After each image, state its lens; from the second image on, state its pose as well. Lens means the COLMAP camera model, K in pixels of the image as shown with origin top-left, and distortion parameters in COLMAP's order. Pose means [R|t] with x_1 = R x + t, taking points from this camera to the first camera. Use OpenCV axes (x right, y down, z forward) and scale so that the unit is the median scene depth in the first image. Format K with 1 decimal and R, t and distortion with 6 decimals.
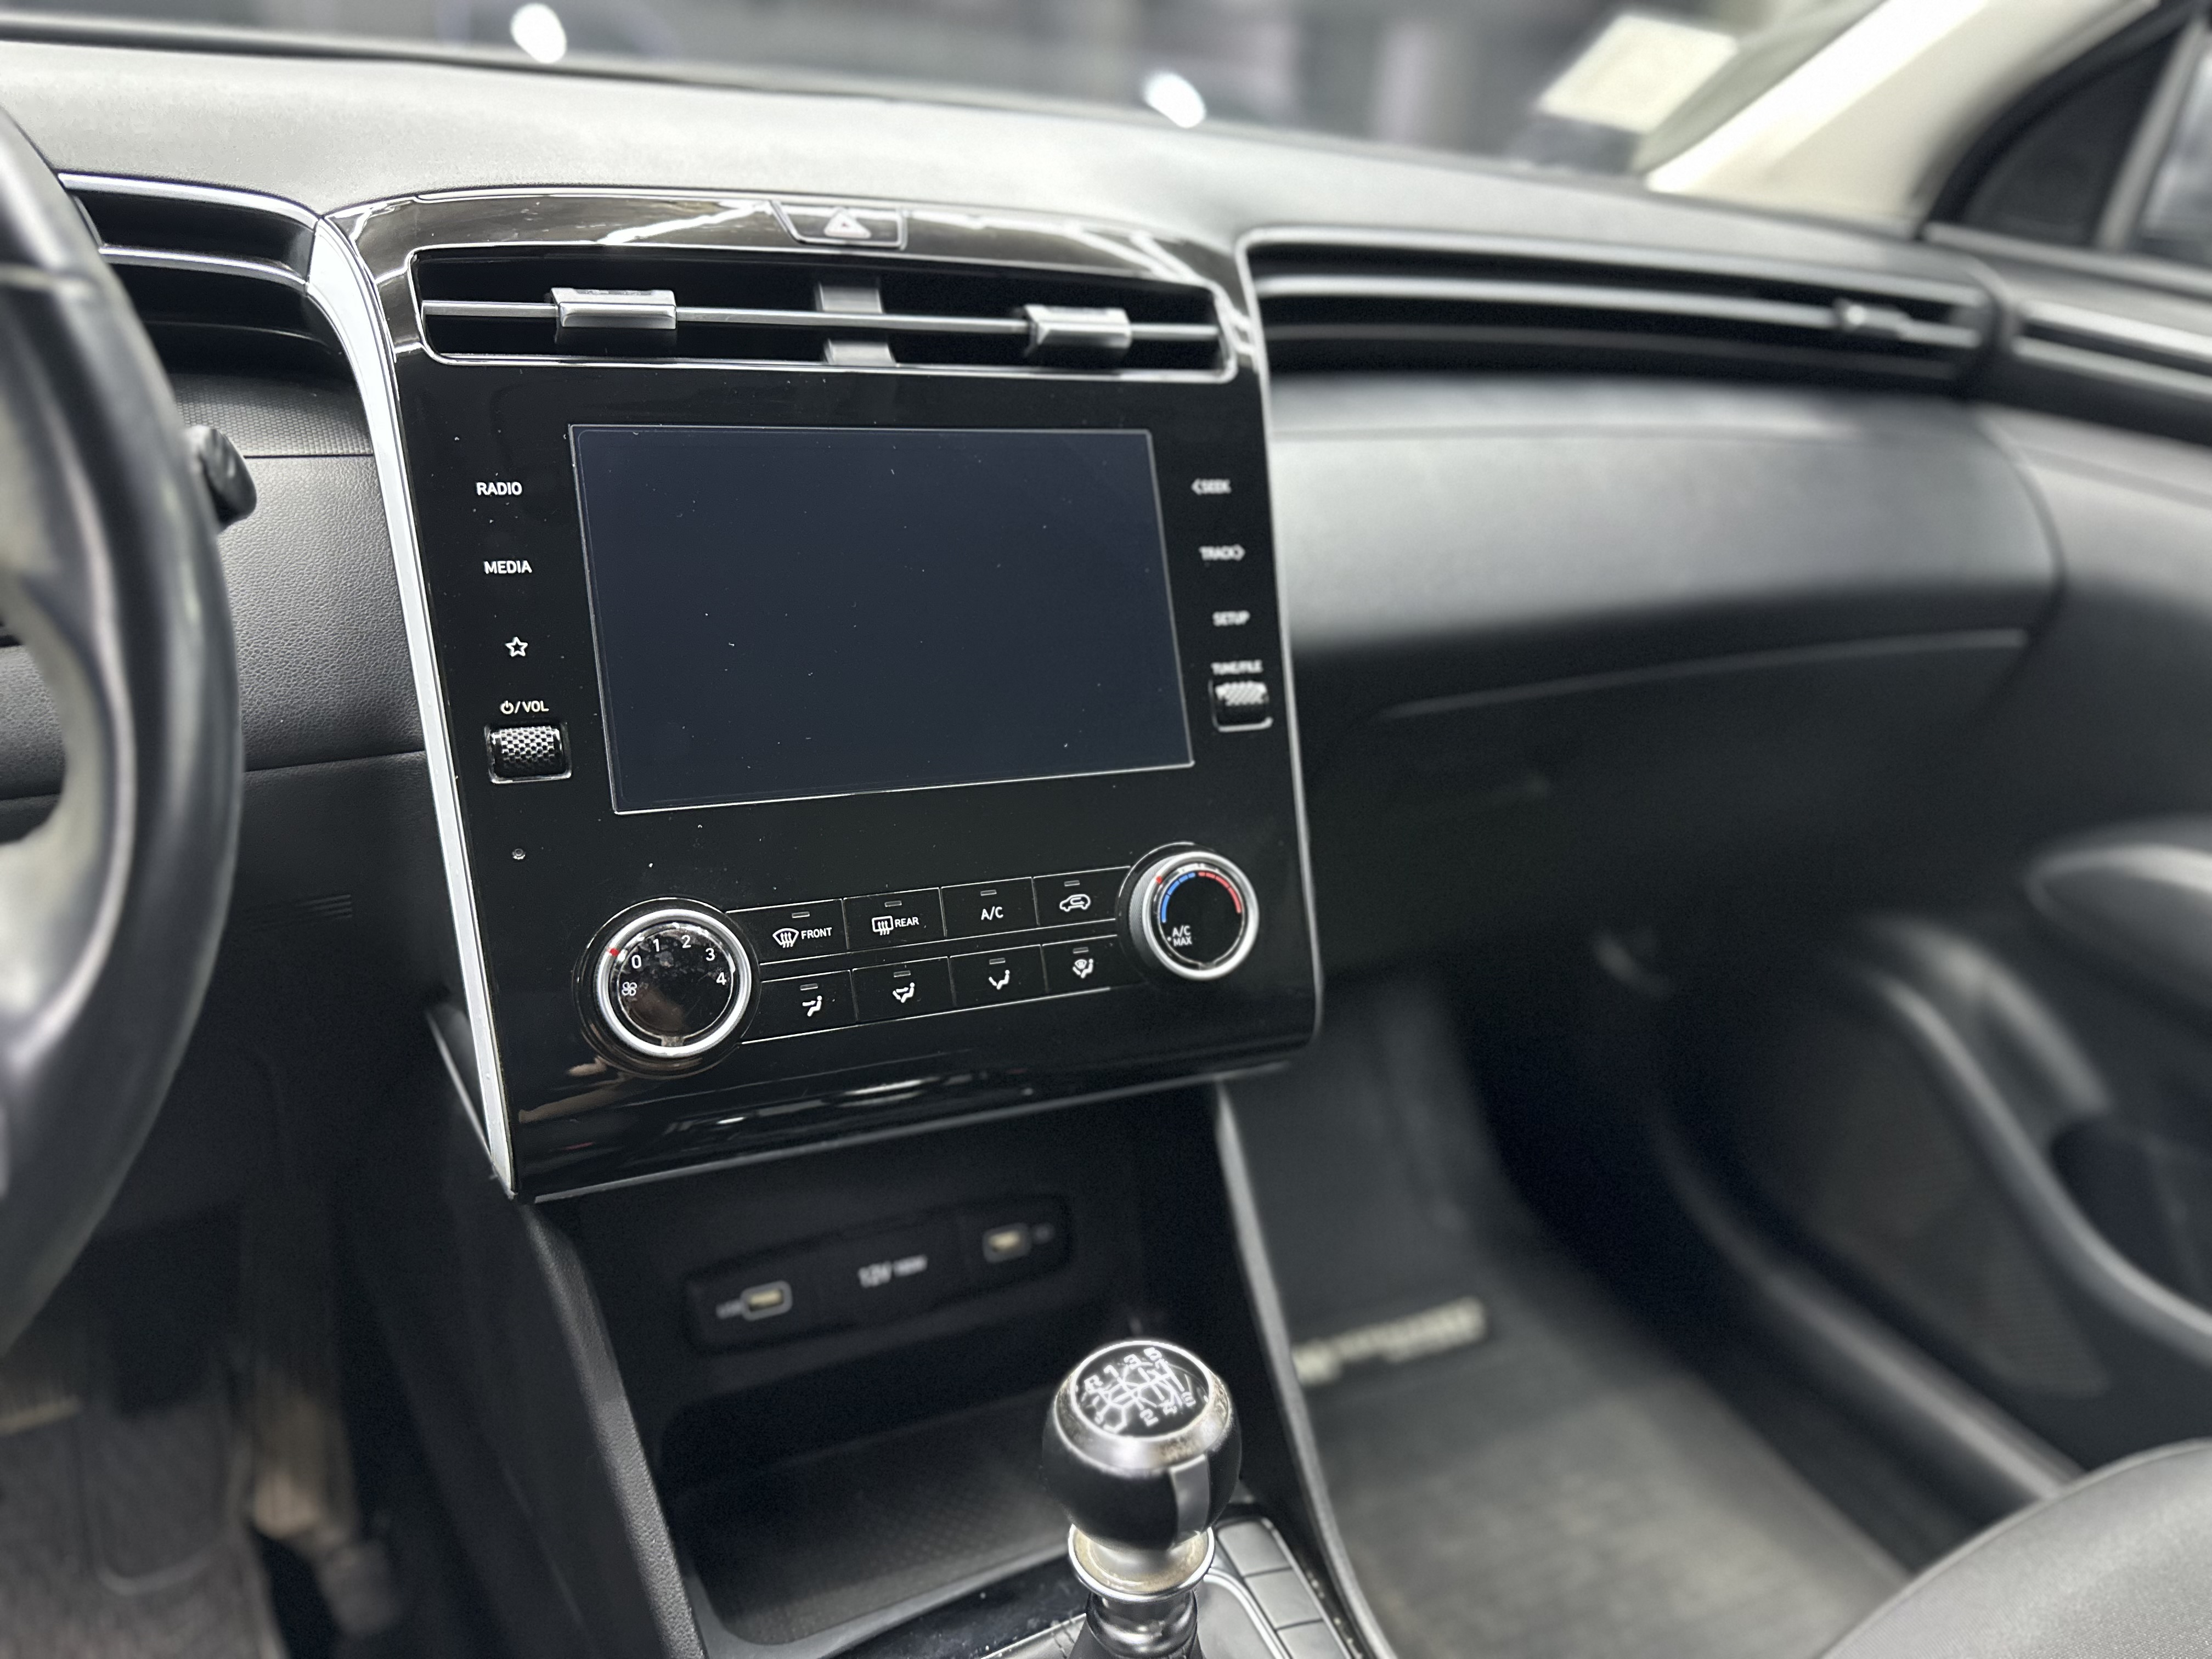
lens RADIAL K [[1567.4, 0, 1106.9], [0, 1567.4, 879.5], [0, 0, 1]] dist [-0.002109, -0.003948]
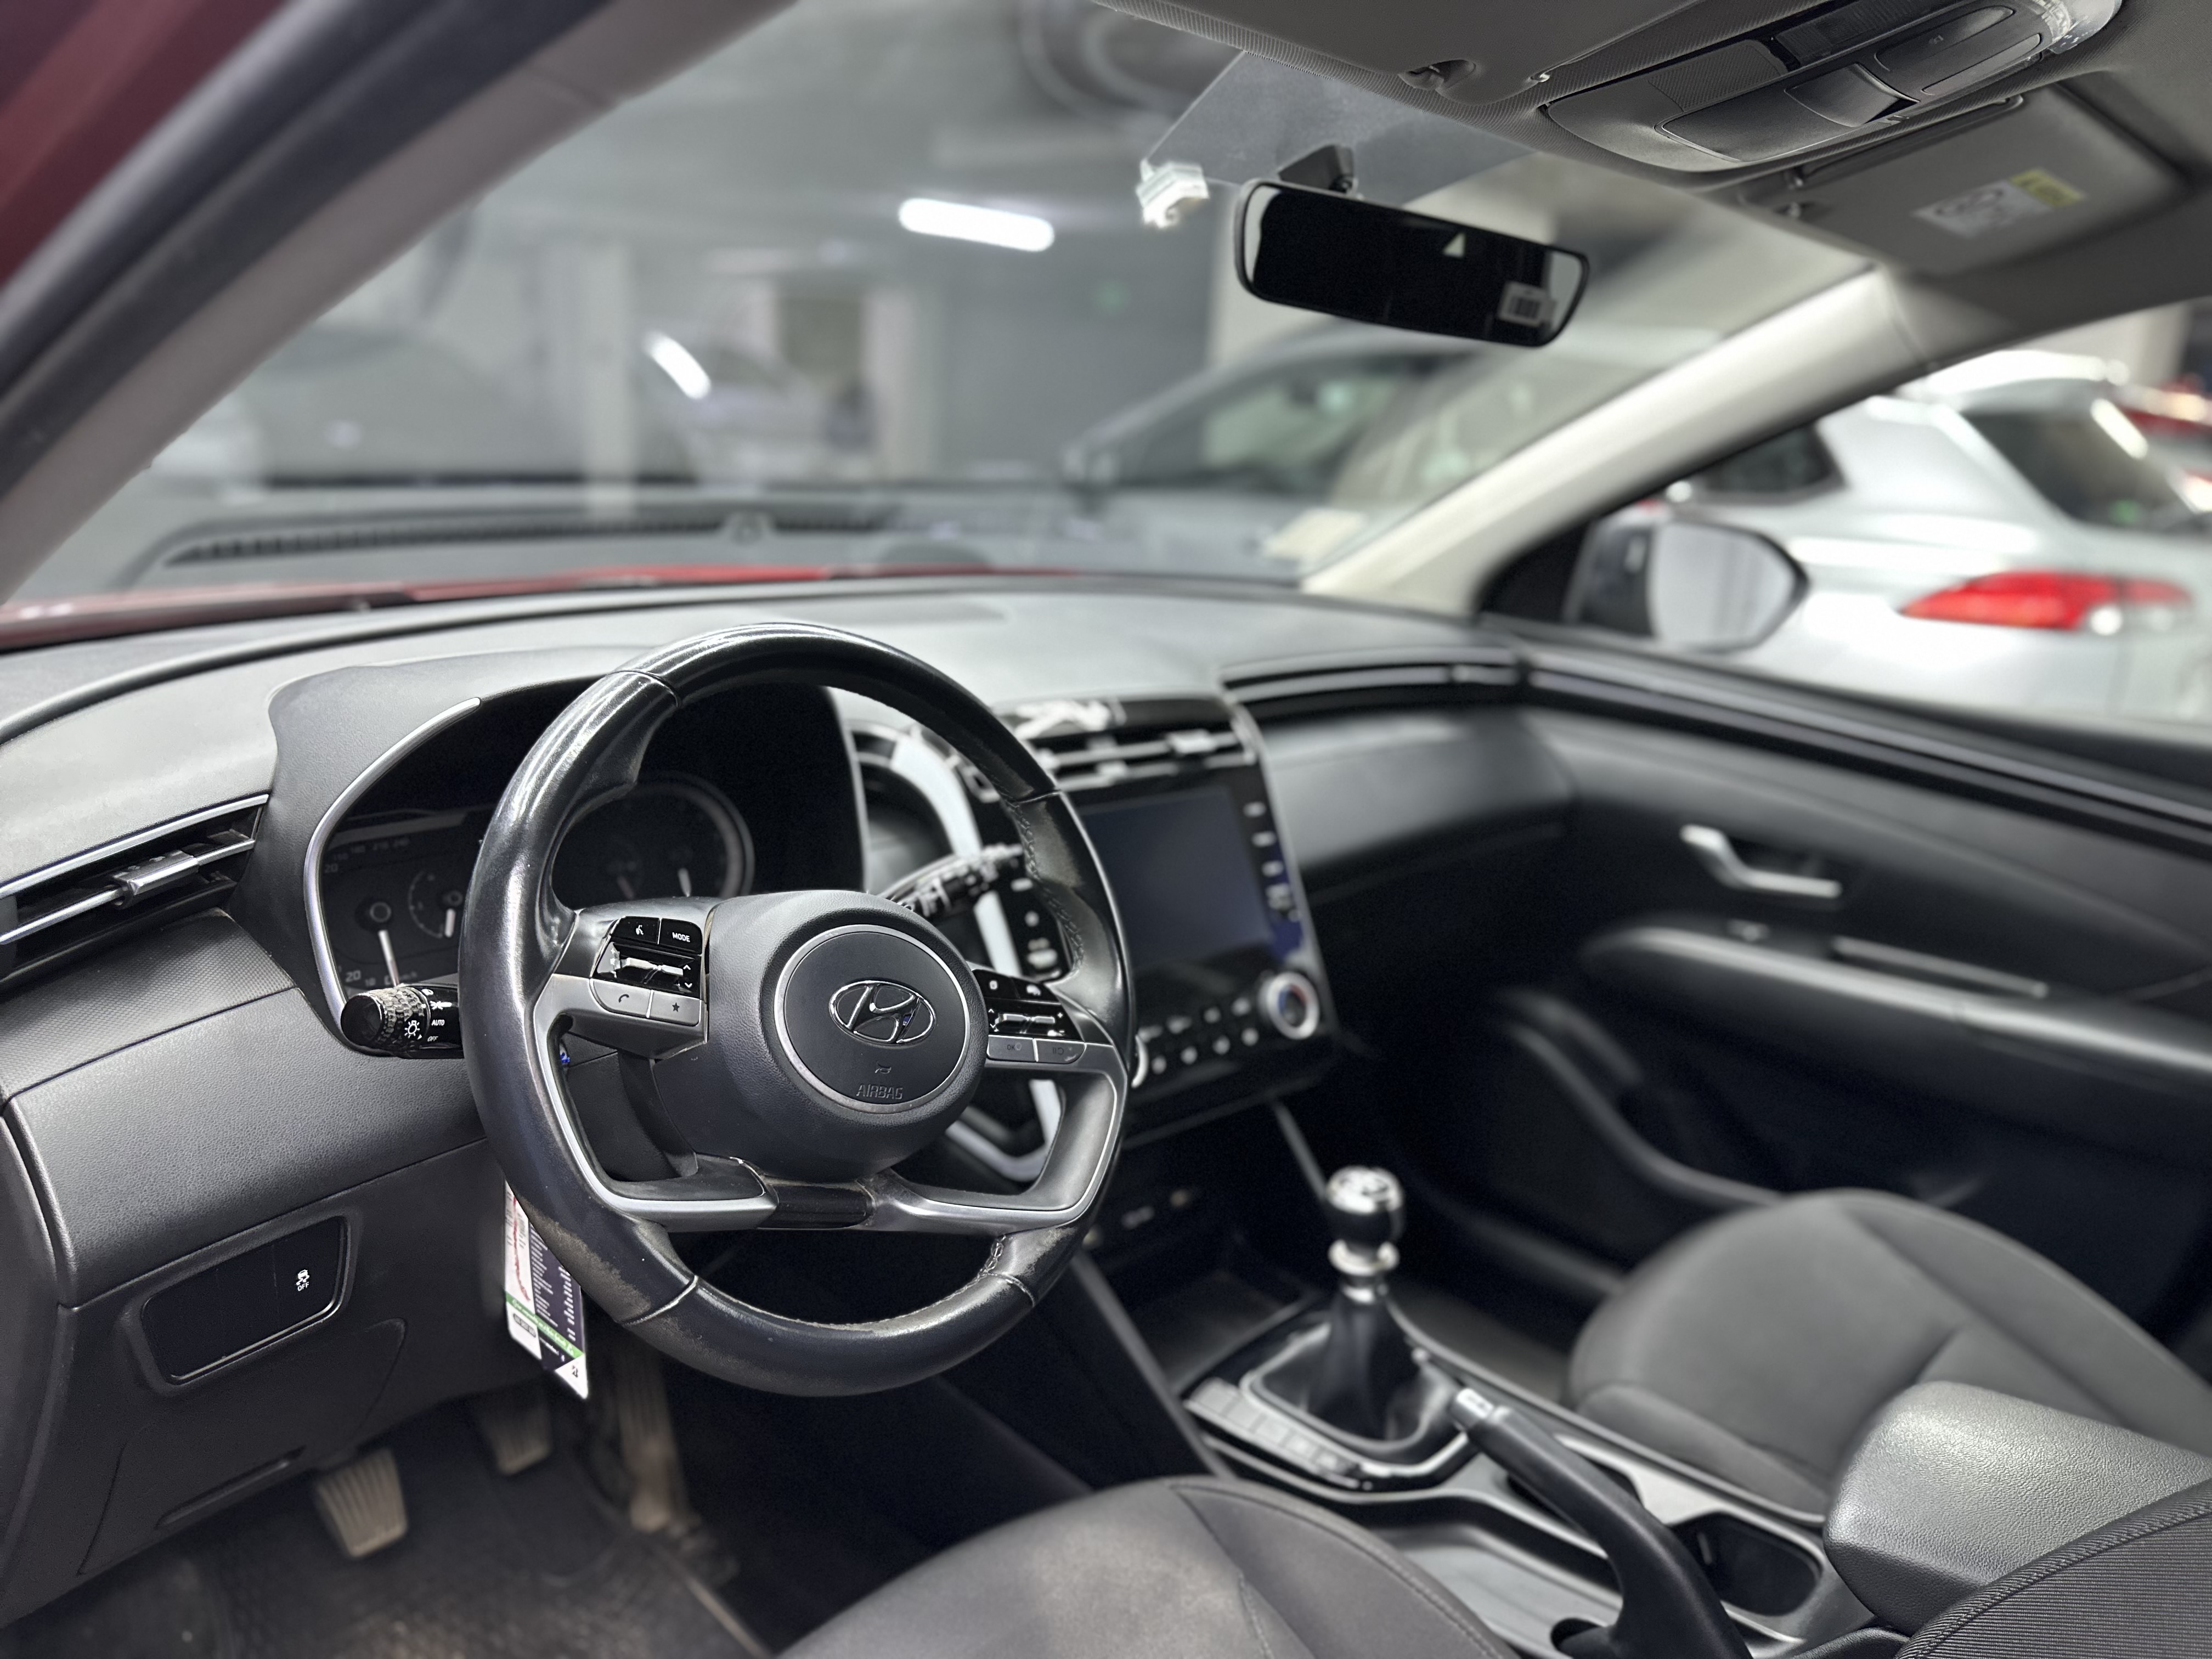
lens RADIAL K [[1567.4, 0, 1106.9], [0, 1567.4, 879.5], [0, 0, 1]] dist [-0.002109, -0.003948]
pose [[0.950680, -0.107104, 0.291095, -0.515830], [0.141503, 0.984899, -0.099752, 0.020663], [-0.276016, 0.136023, 0.951479, -0.668319]]
